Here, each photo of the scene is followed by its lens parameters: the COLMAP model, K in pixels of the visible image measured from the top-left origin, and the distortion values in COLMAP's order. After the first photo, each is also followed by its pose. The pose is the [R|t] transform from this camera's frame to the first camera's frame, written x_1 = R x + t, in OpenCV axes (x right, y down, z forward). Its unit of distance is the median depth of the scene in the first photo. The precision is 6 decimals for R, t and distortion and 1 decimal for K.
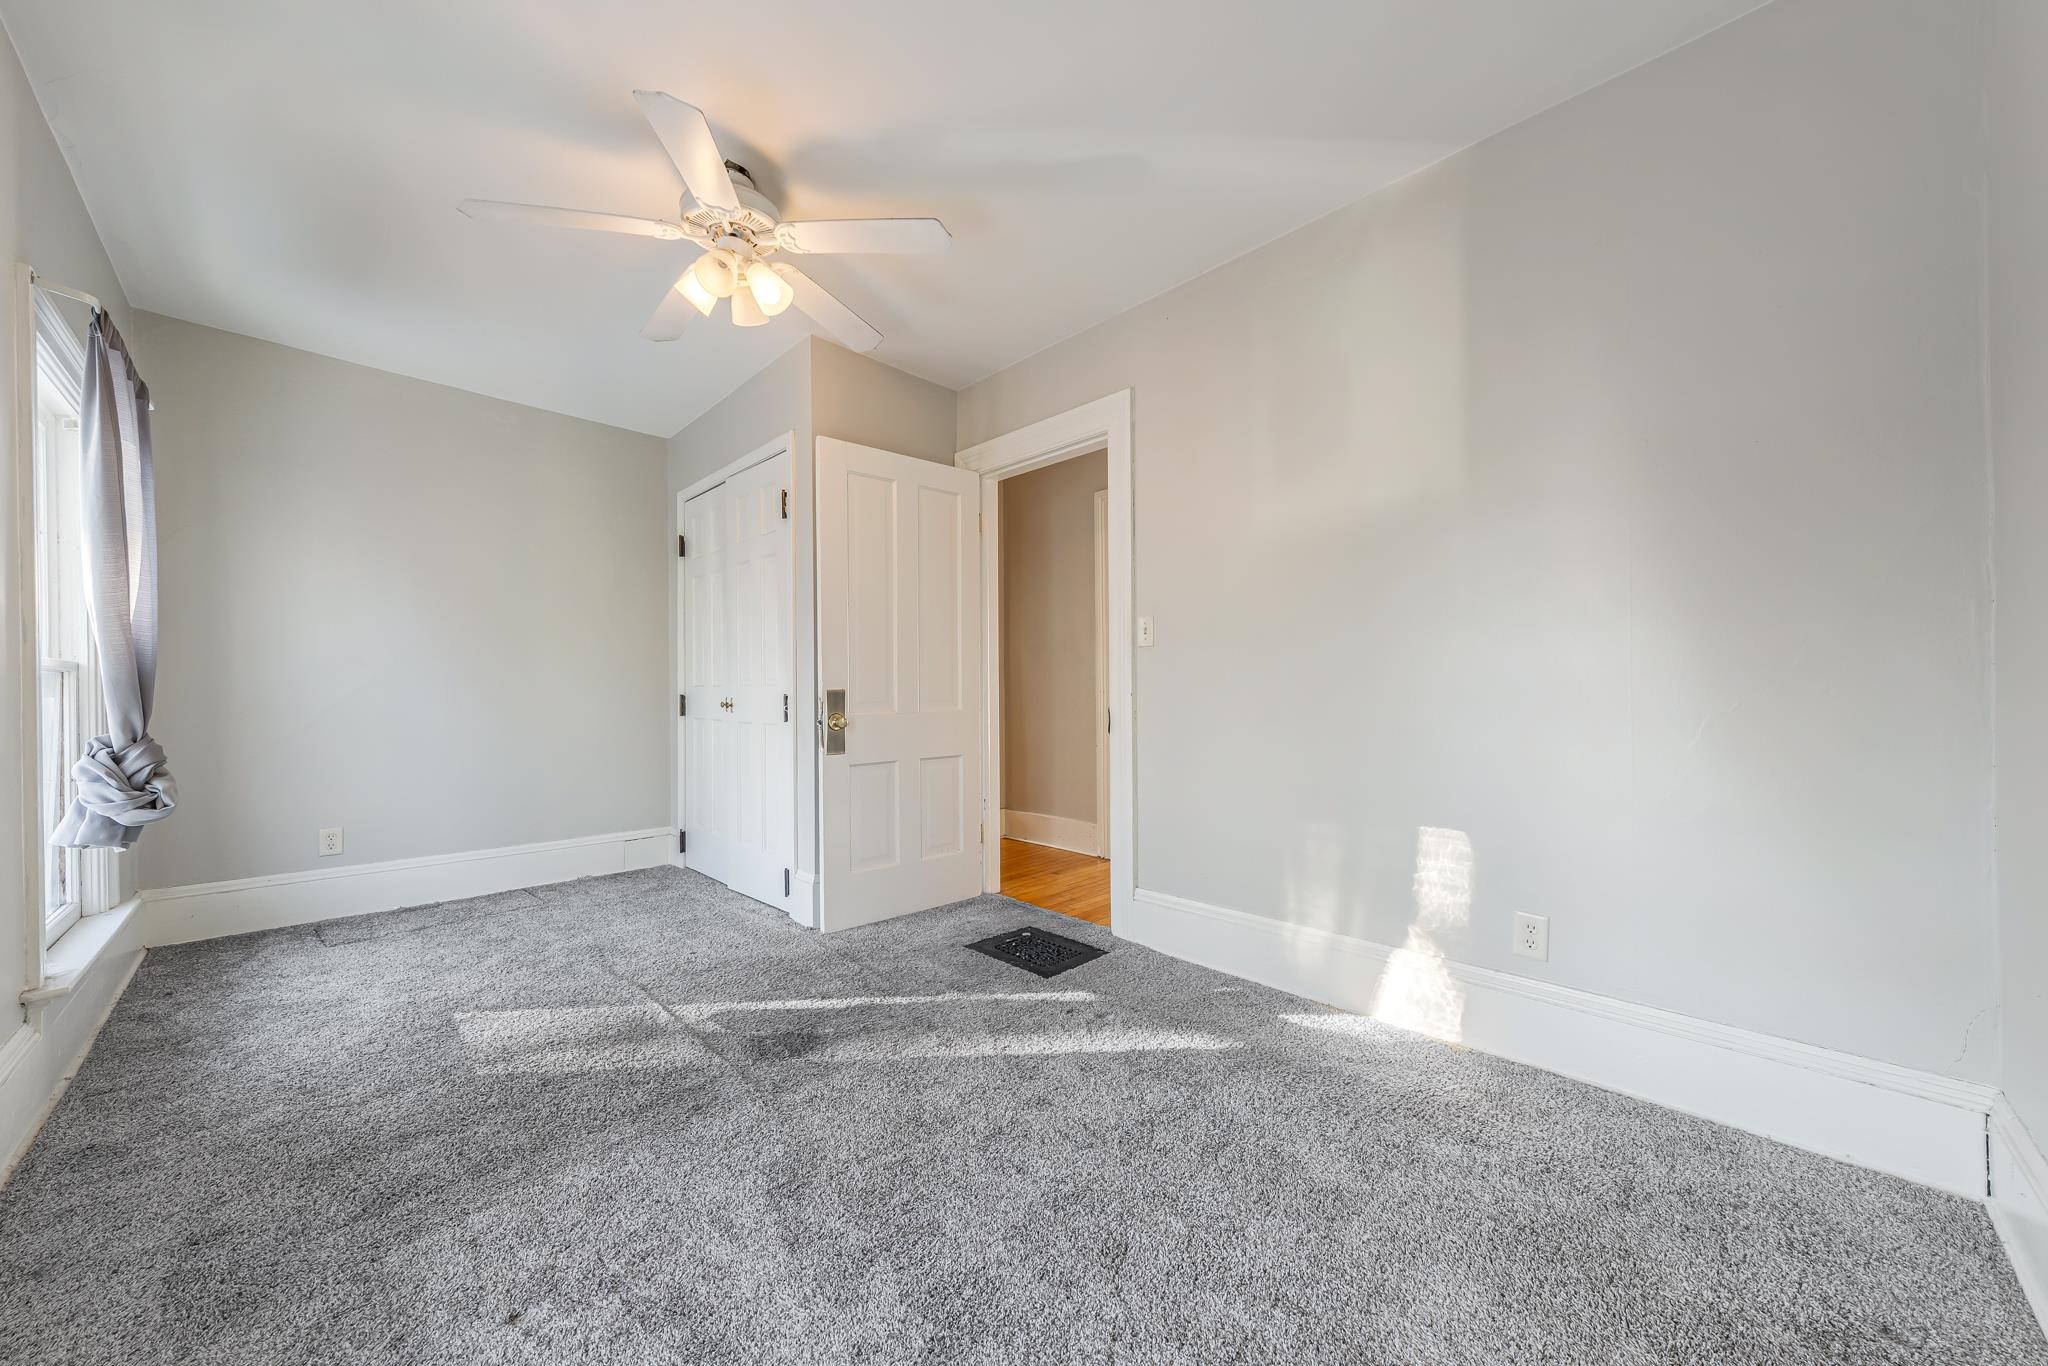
lens RADIAL K [[708.2, 0, 1032.2], [0, 708.2, 694.5], [0, 0, 1]] dist [0.001162, 0.000036]
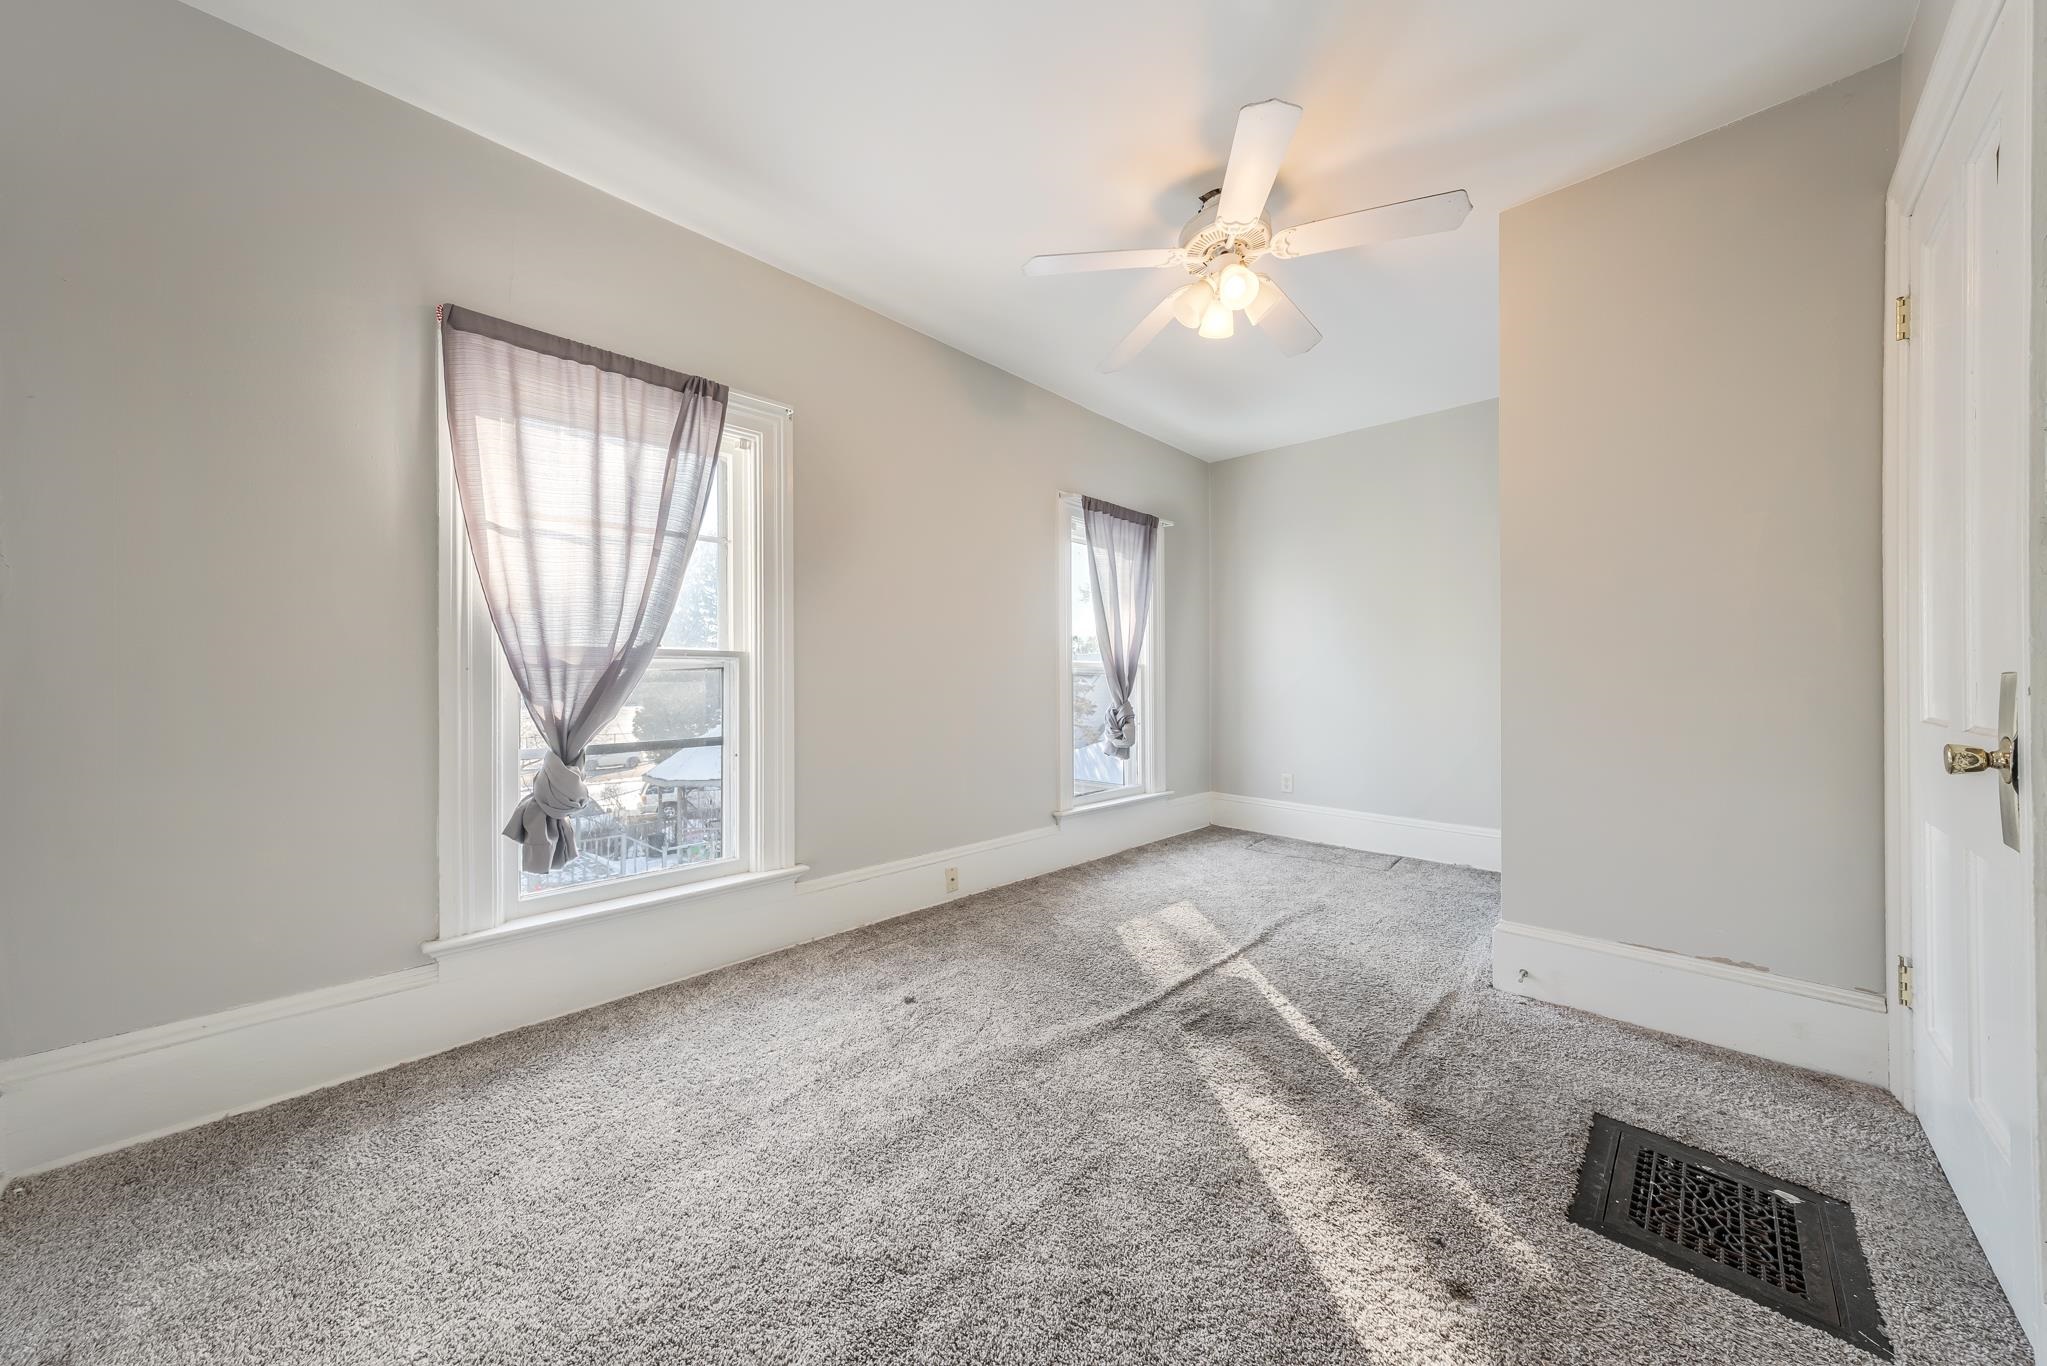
lens RADIAL K [[707.8, 0, 1030.8], [0, 707.8, 680.0], [0, 0, 1]] dist [0.001162, 0.000036]
pose [[-0.002001, 0.001071, -0.999997, 0.659781], [-0.002929, 0.999995, 0.001077, -0.003127], [0.999994, 0.002931, -0.001998, 0.713823]]
